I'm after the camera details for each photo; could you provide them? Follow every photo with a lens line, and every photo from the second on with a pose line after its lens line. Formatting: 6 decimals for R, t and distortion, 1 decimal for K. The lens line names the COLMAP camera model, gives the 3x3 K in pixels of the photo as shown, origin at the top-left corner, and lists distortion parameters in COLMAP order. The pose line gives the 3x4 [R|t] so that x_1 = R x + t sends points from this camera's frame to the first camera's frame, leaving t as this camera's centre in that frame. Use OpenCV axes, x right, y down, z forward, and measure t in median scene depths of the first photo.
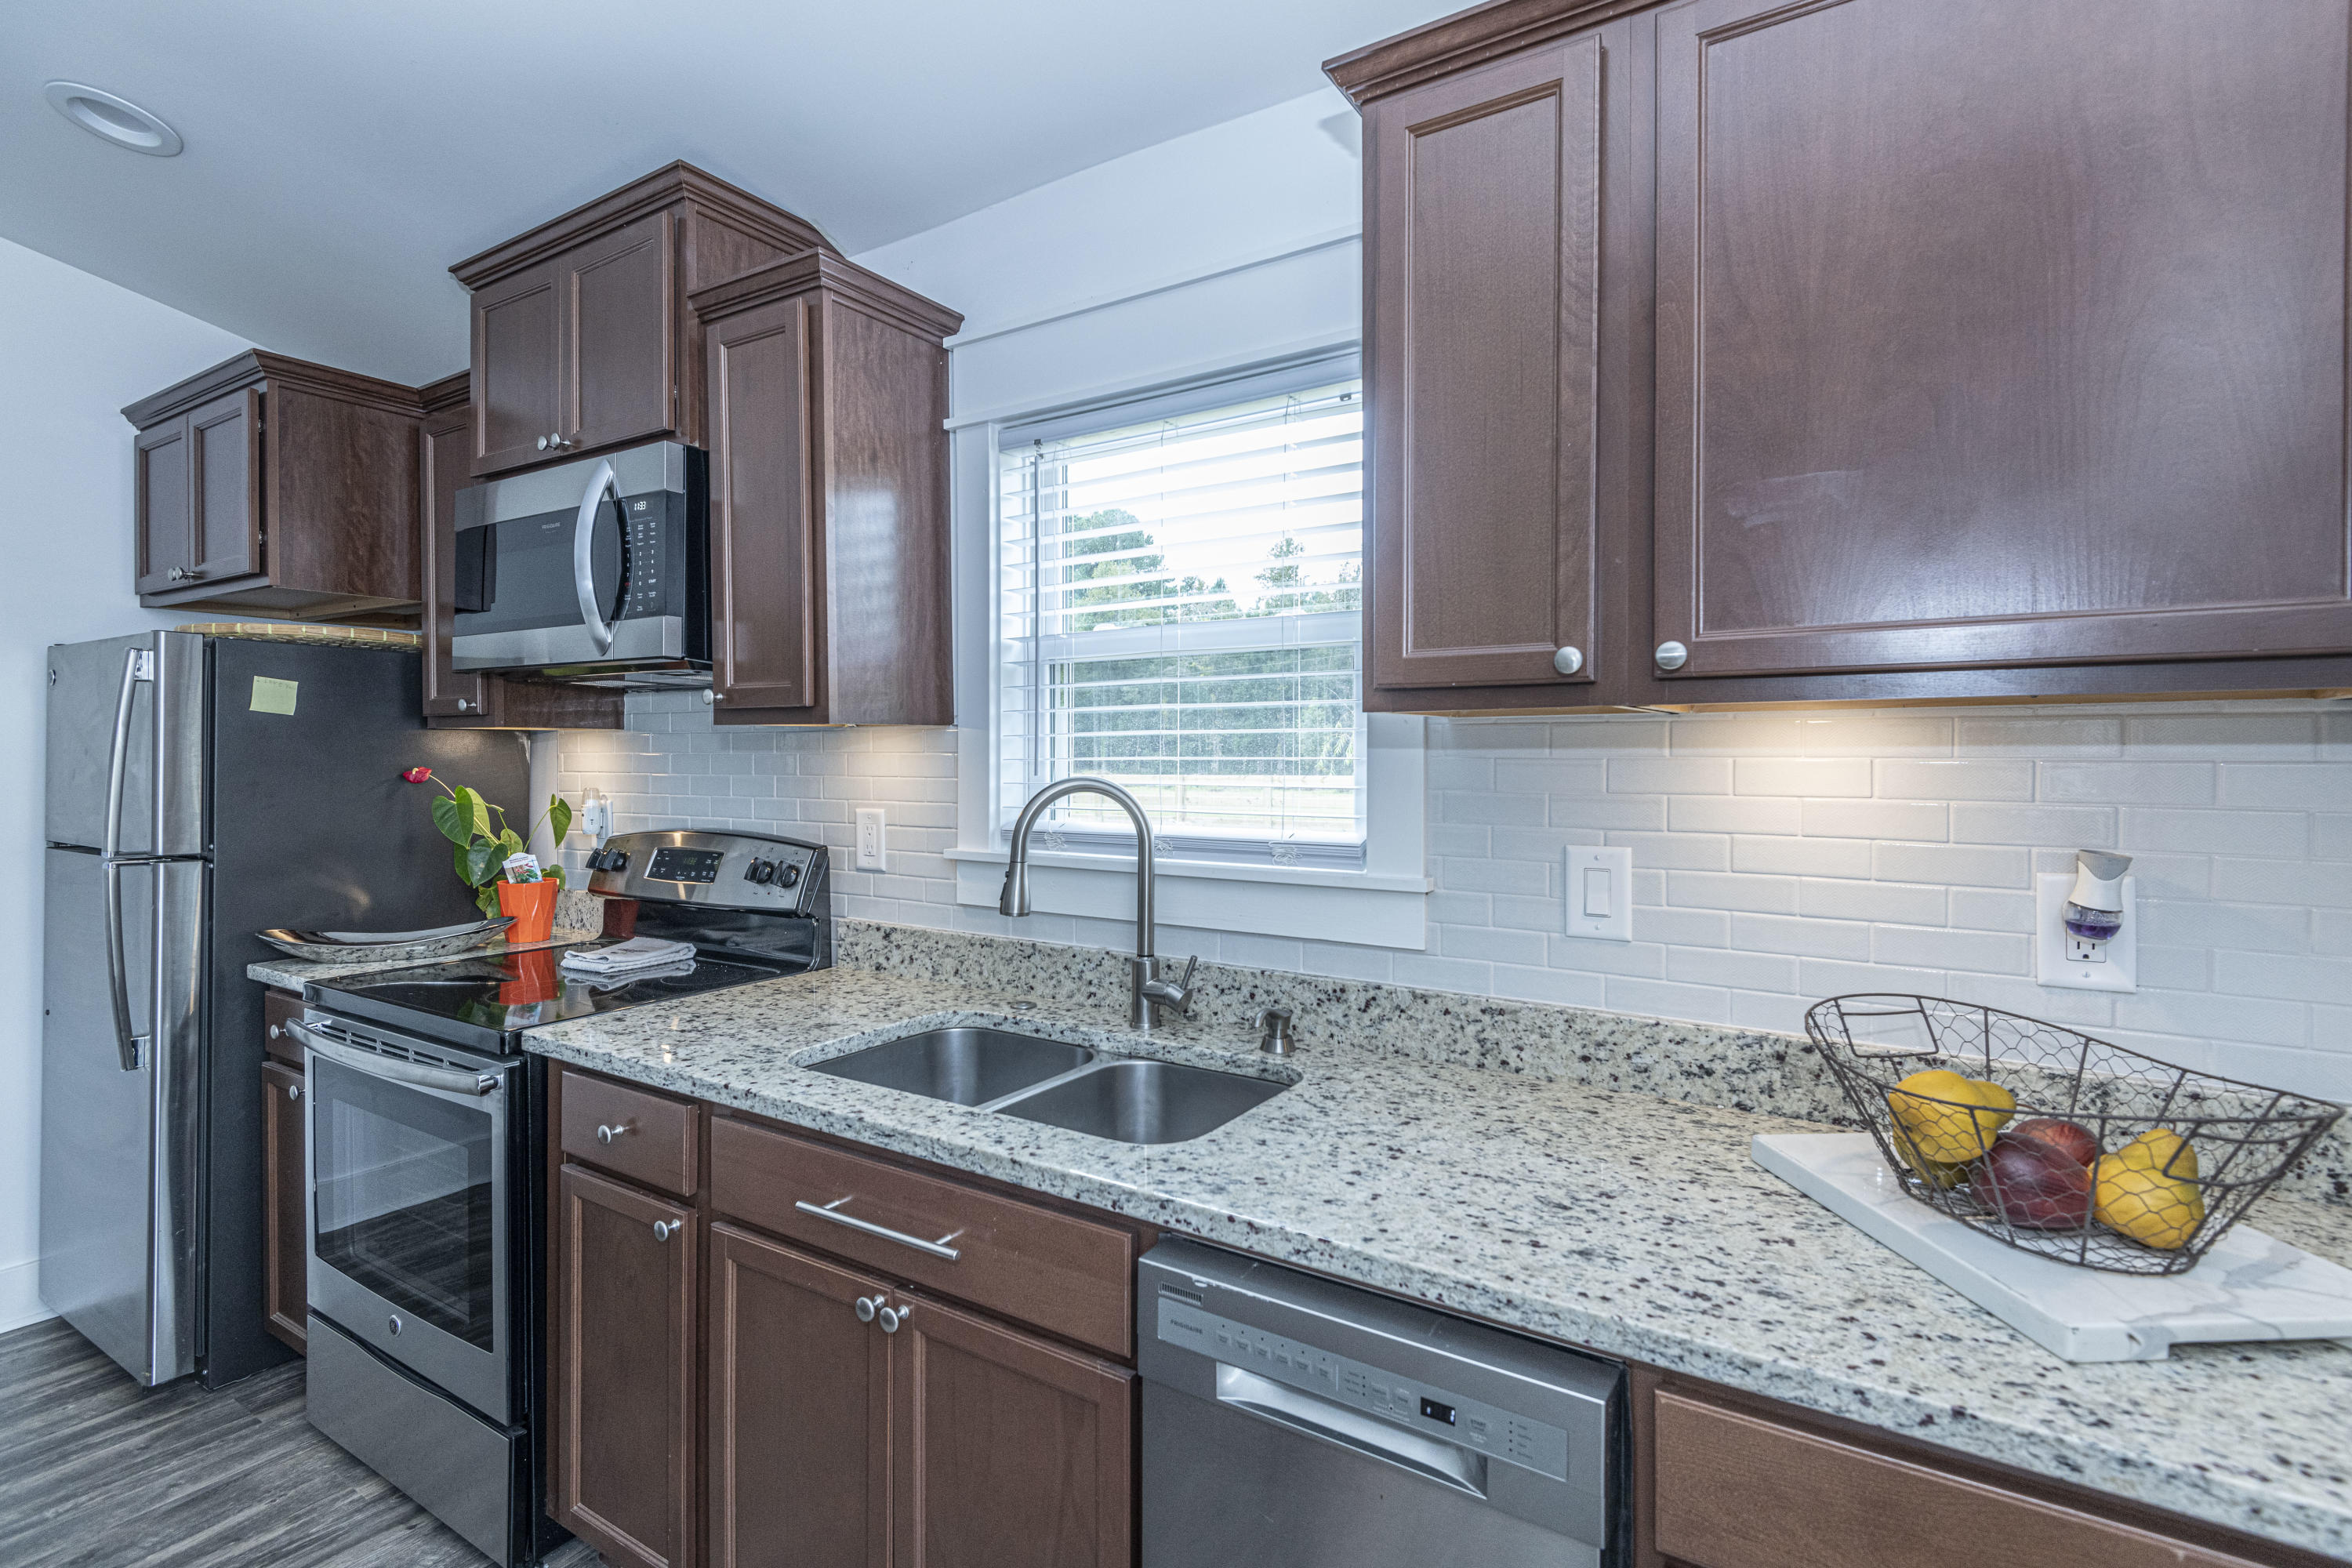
lens RADIAL K [[1073.9, 0, 1184.9], [0, 1073.9, 777.0], [0, 0, 1]] dist [0.014798, -0.006232]
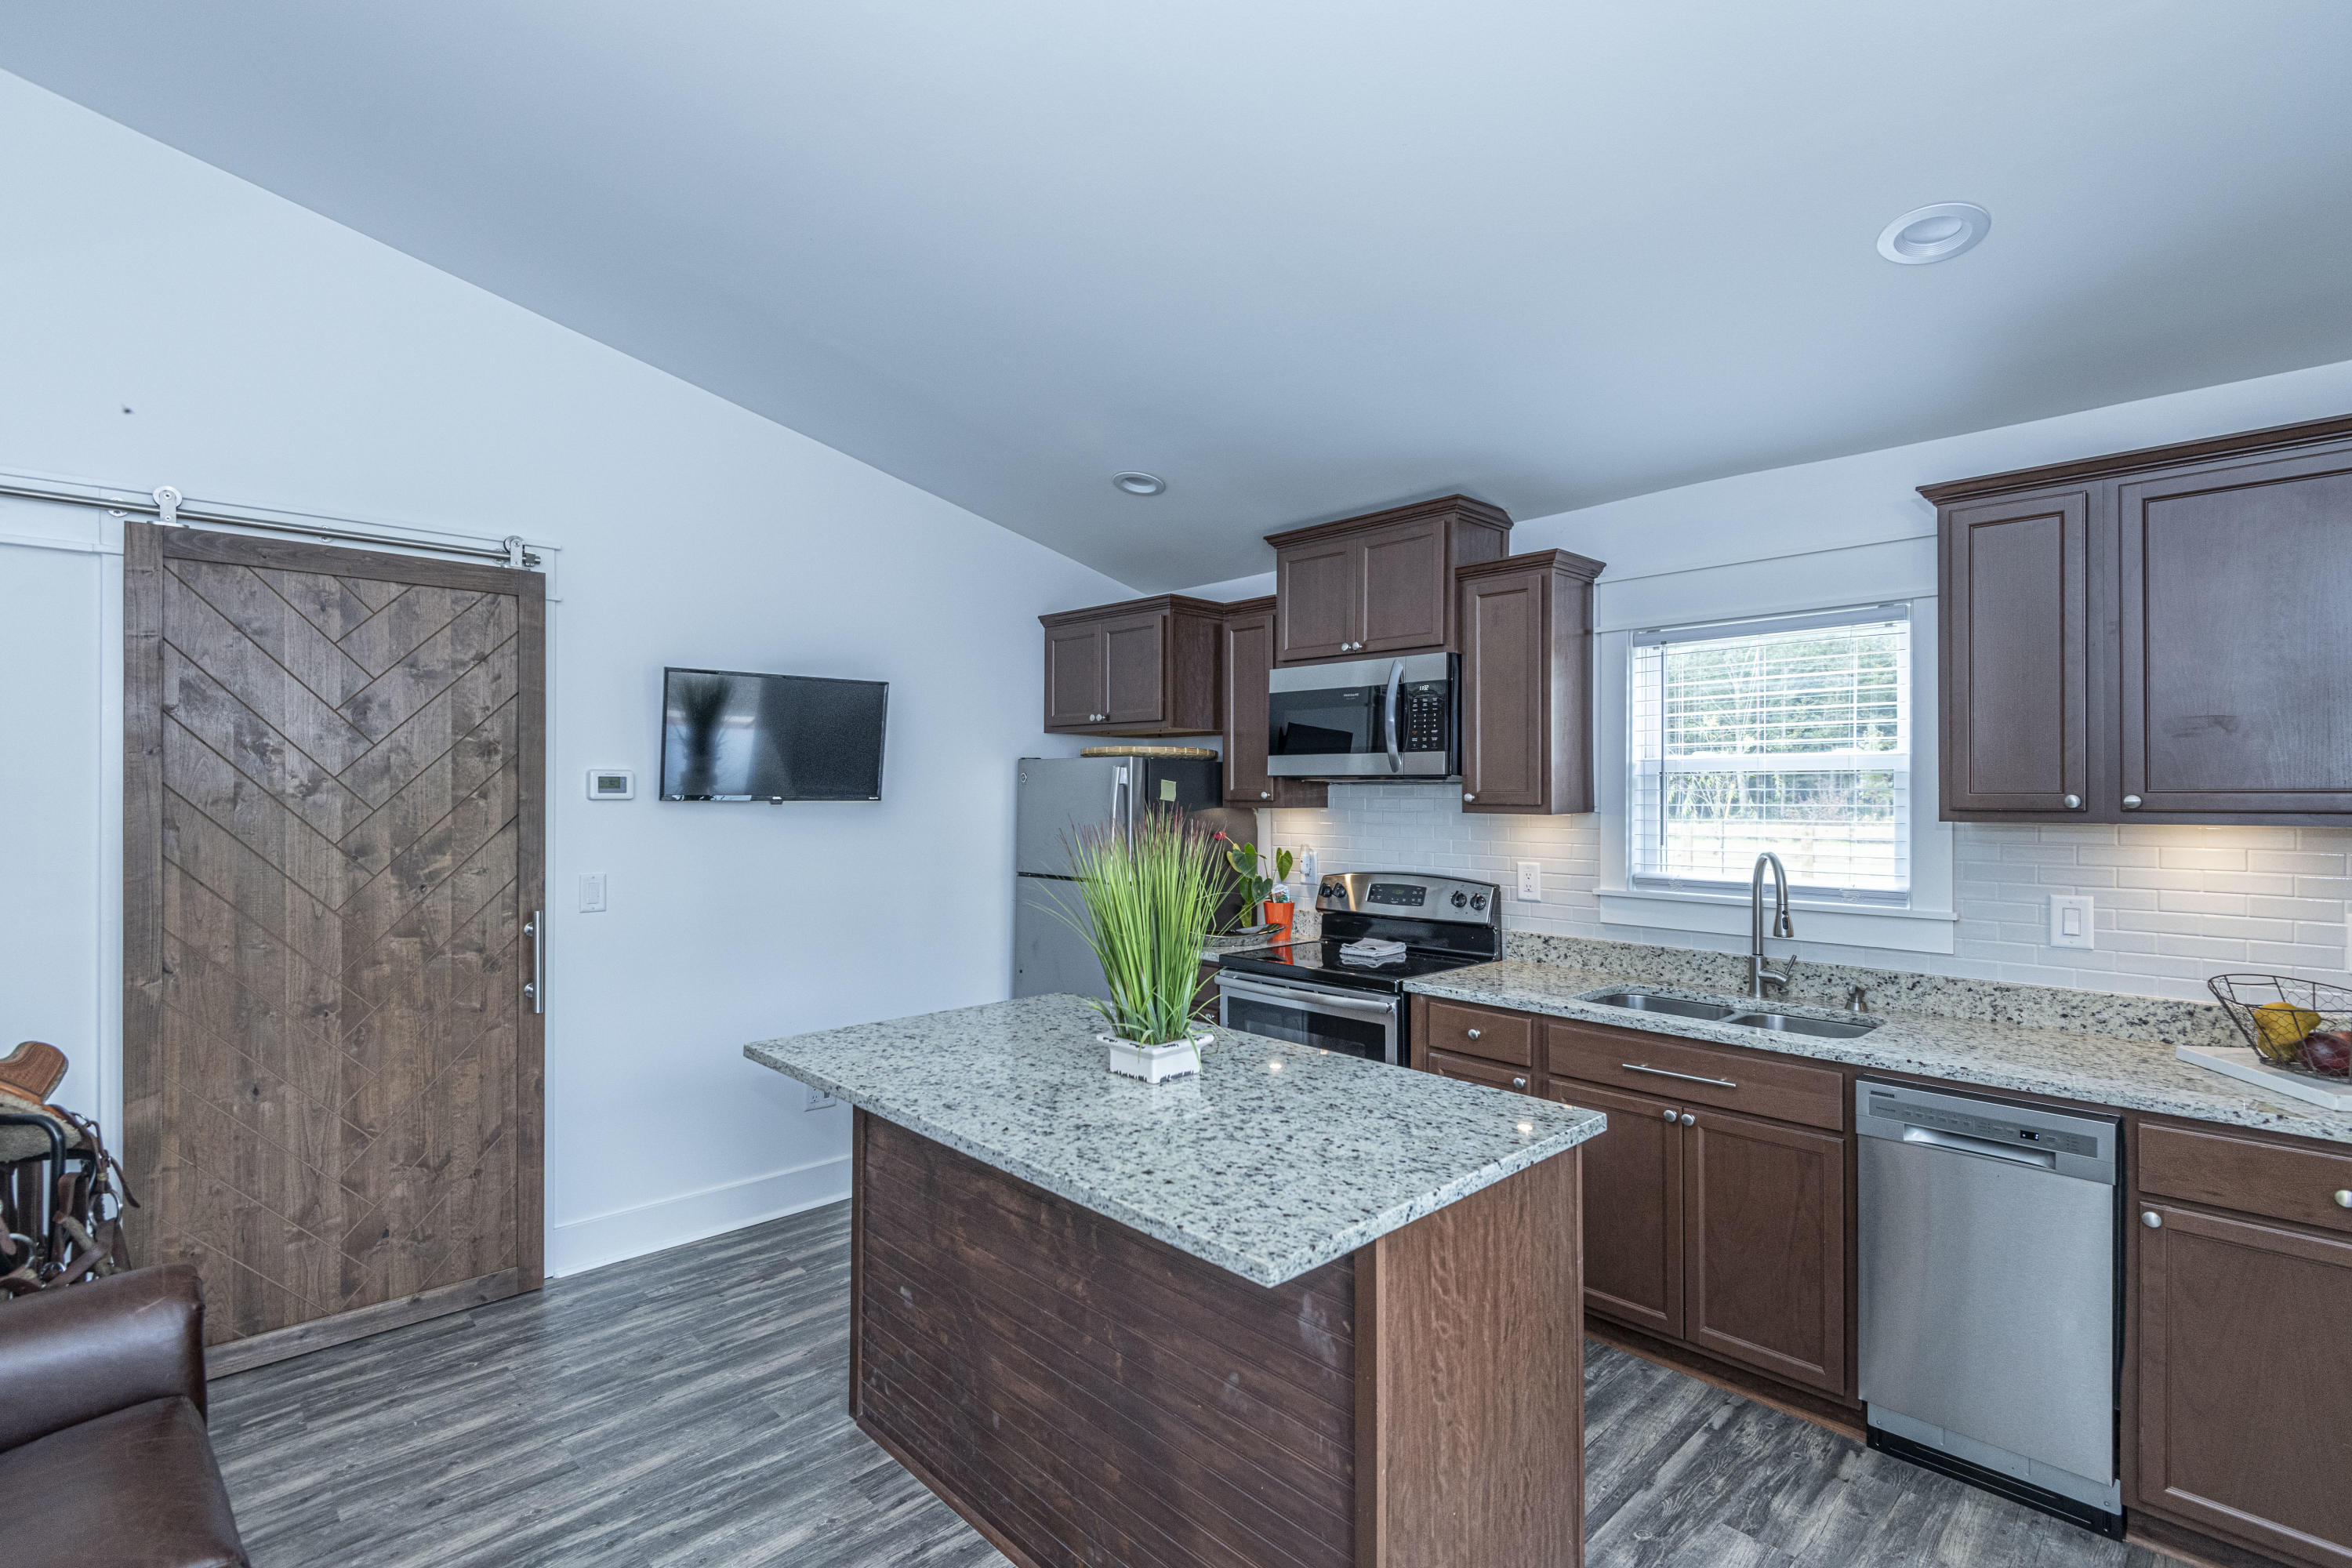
lens RADIAL K [[1073.9, 0, 1241.4], [0, 1073.9, 797.8], [0, 0, 1]] dist [0.014798, -0.006232]
pose [[0.981105, 0.008929, -0.193271, -0.522728], [-0.012444, 0.999778, -0.016982, -0.045818], [0.193077, 0.019066, 0.980998, -0.865813]]
